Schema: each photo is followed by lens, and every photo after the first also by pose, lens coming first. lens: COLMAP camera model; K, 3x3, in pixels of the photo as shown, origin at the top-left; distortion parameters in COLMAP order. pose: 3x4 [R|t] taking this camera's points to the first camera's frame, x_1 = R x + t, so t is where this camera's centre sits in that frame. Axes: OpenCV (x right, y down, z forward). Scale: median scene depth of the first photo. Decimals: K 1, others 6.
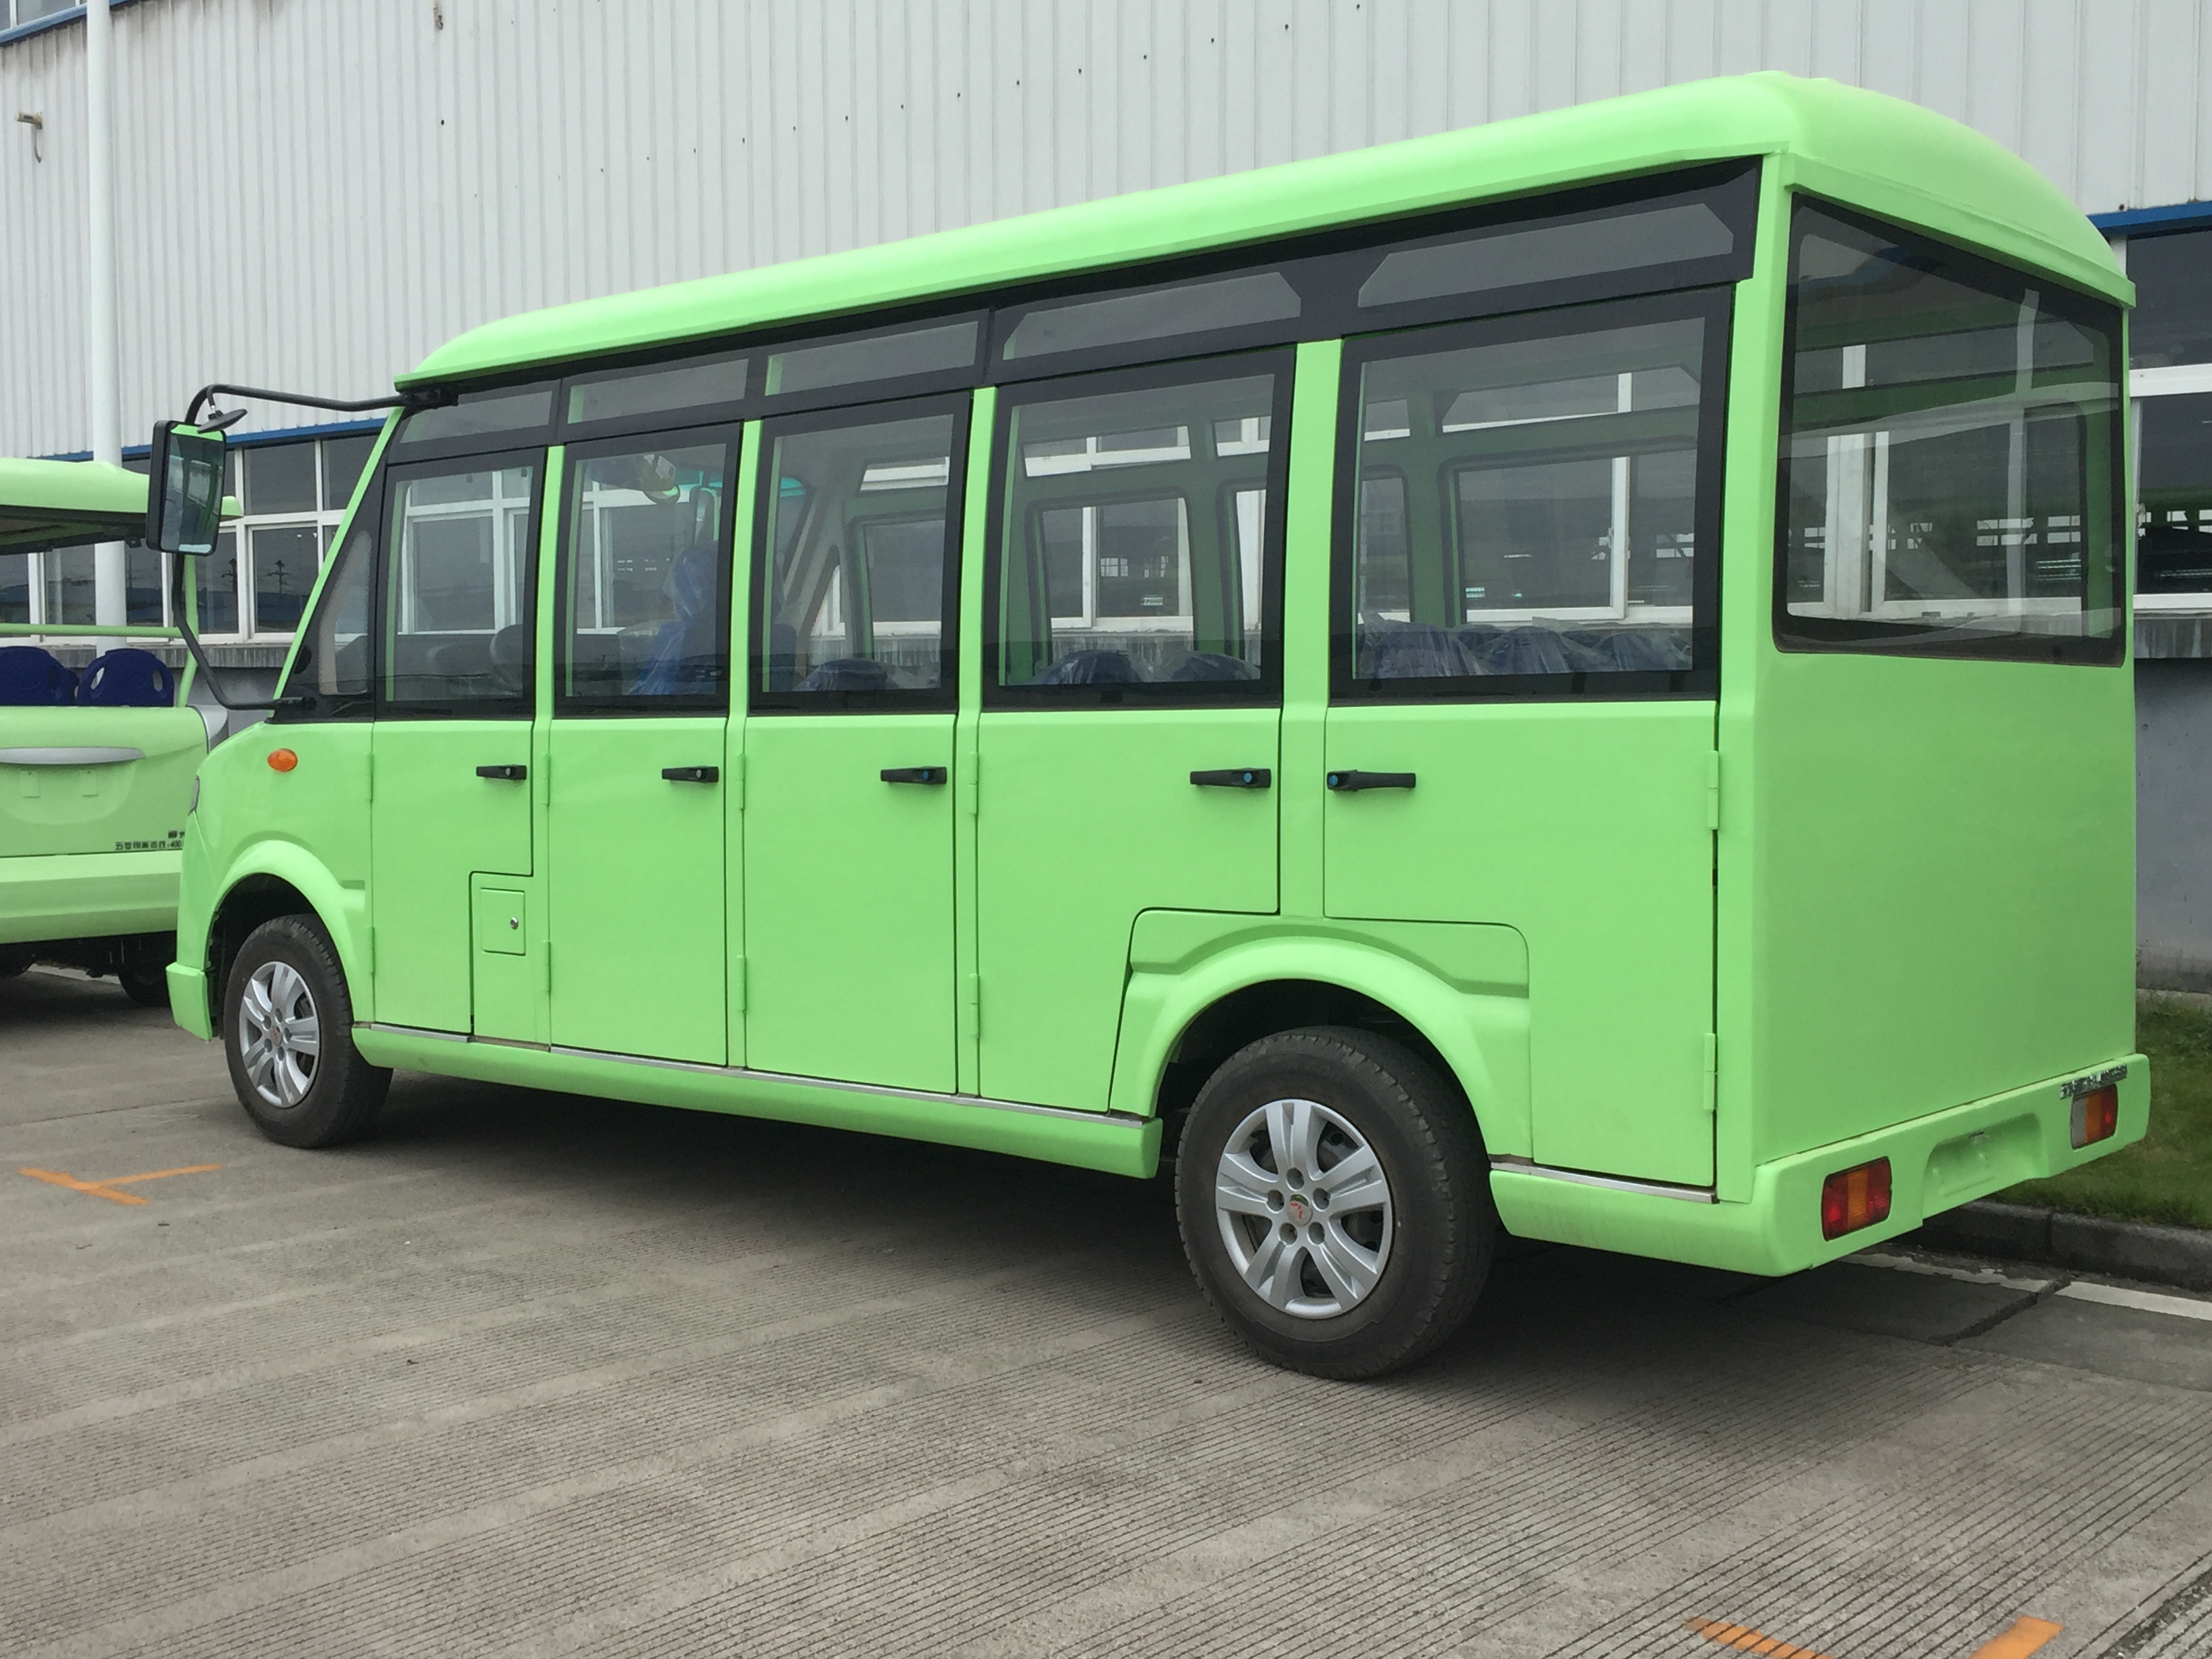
lens RADIAL K [[2457.0, 0, 1107.3], [0, 2457.0, 818.5], [0, 0, 1]] dist [0.029373, 0.000000]
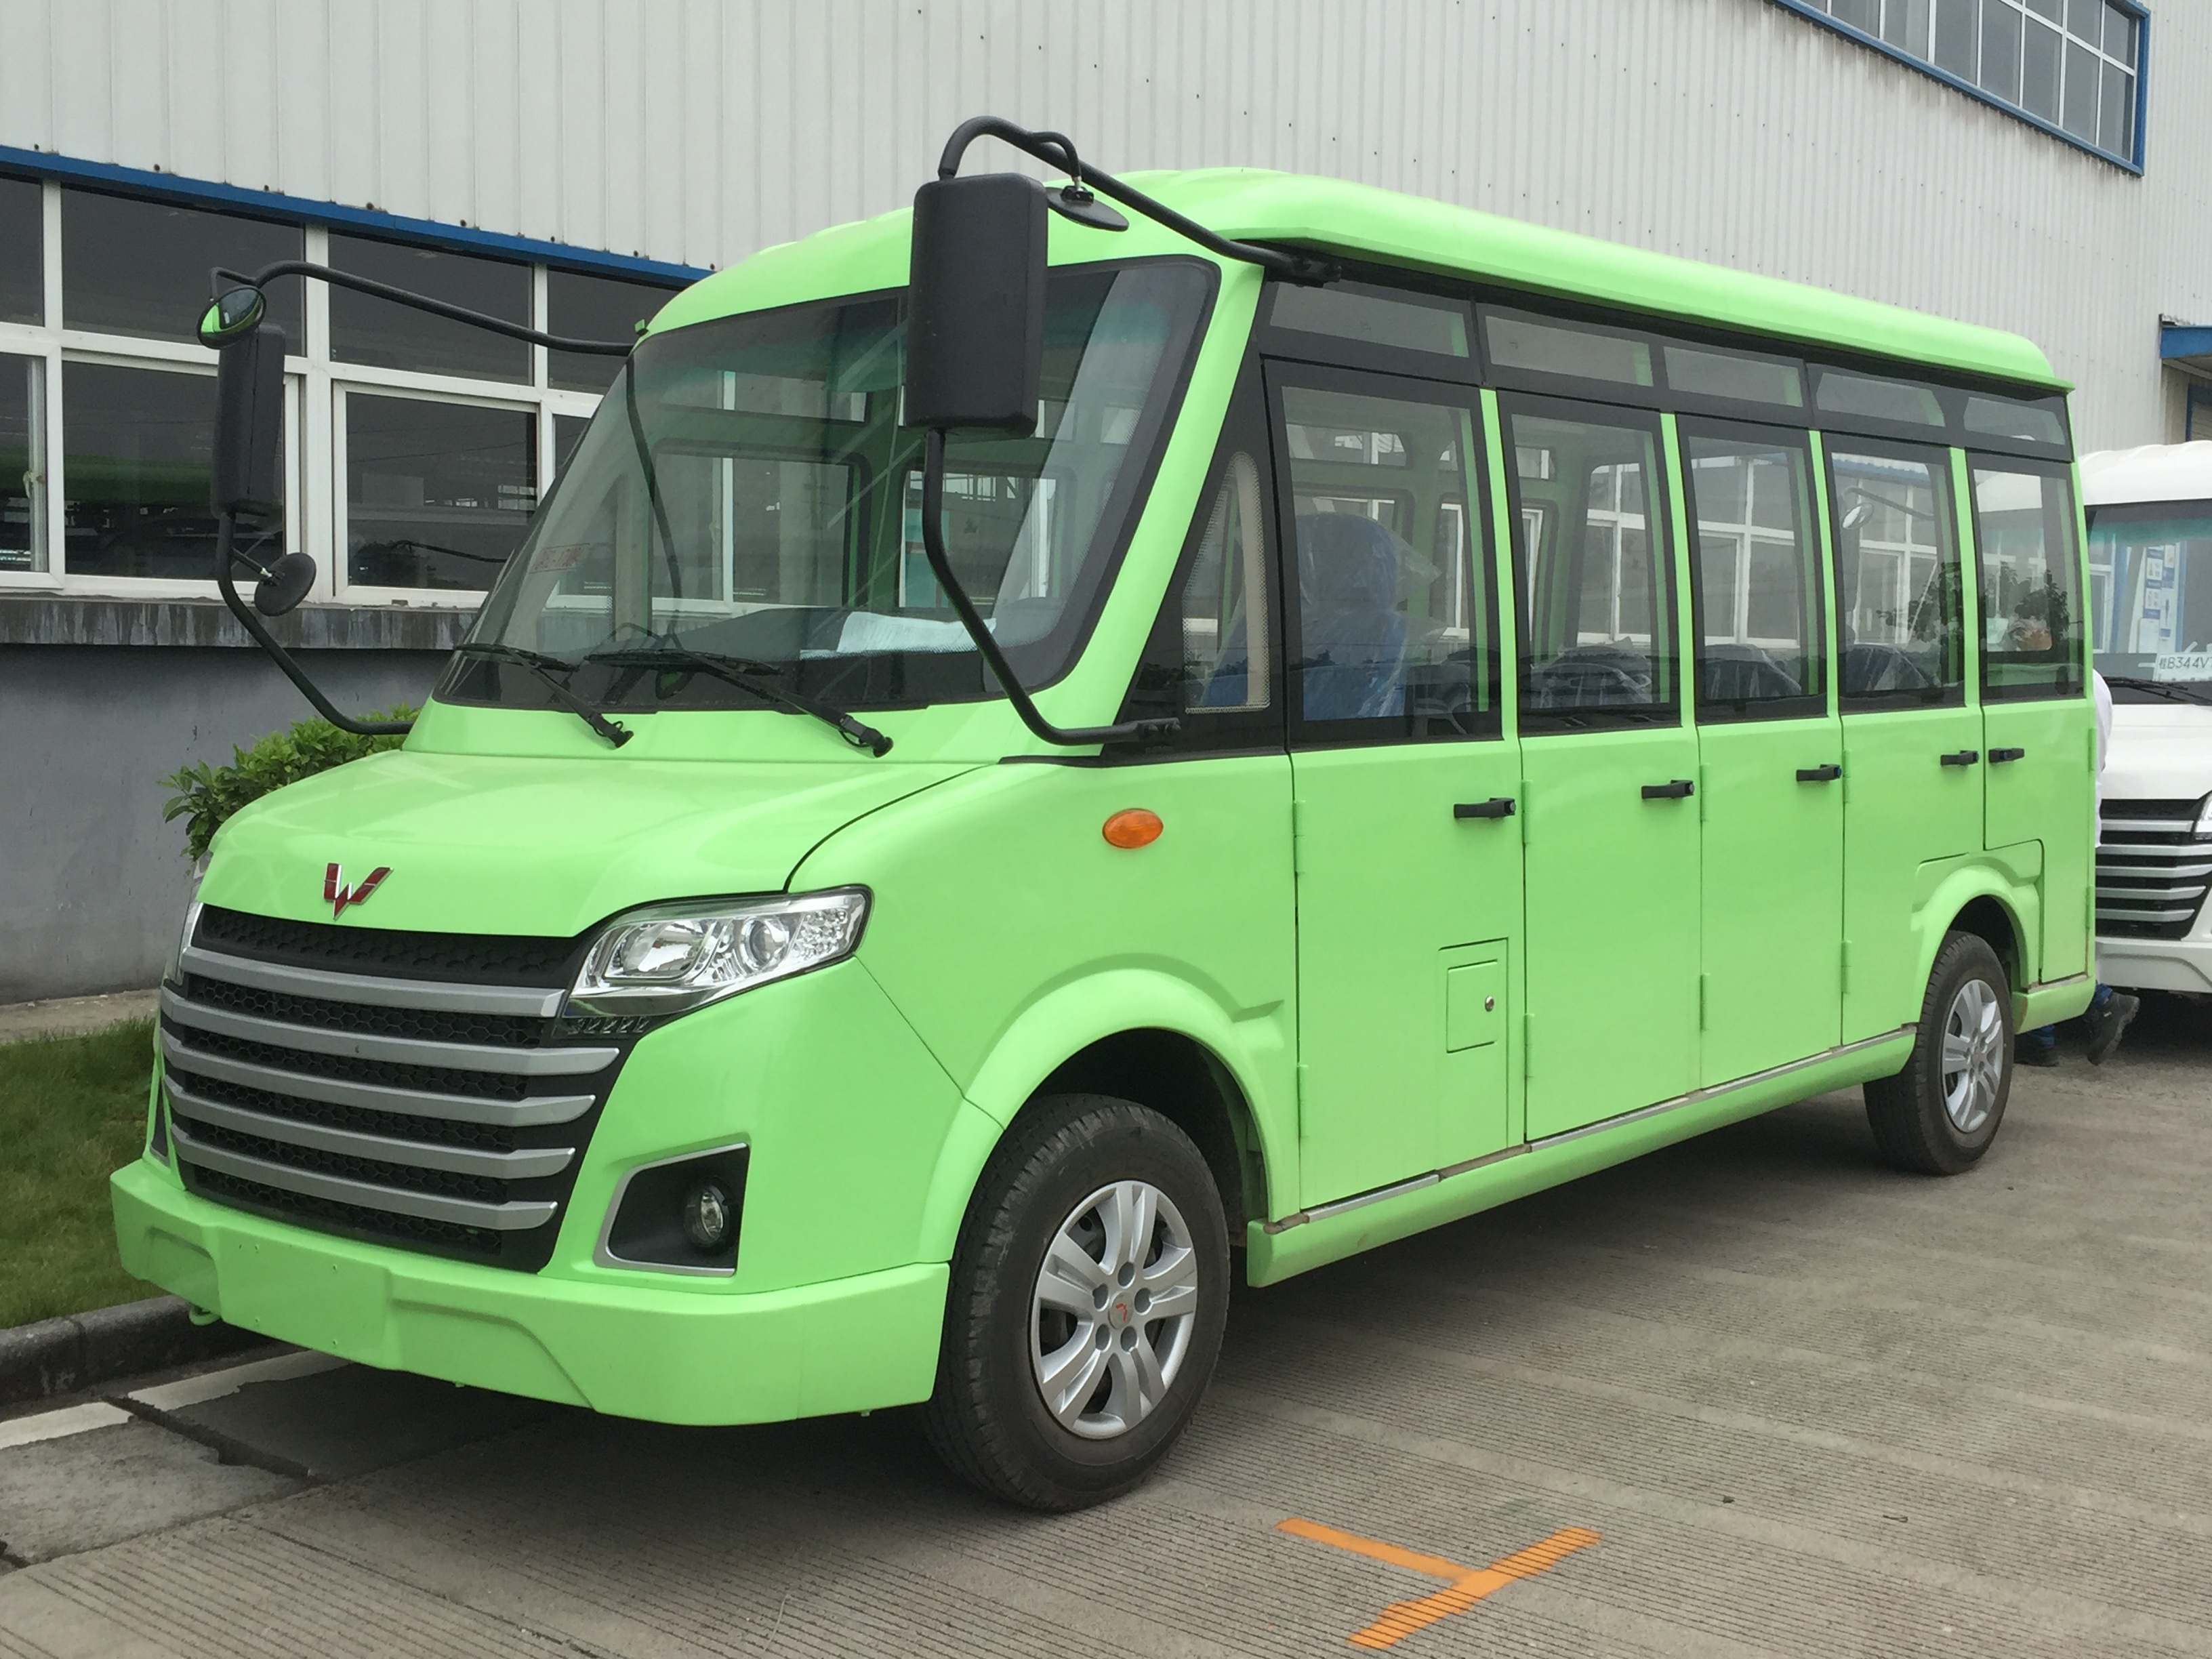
lens RADIAL K [[2457.0, 0, 1107.5], [0, 2457.0, 844.5], [0, 0, 1]] dist [0.029373, 0.000000]
pose [[0.007576, -0.064108, 0.997914, -0.939886], [0.055830, 0.996413, 0.063588, -0.058749], [-0.998412, 0.055232, 0.011128, 1.035876]]
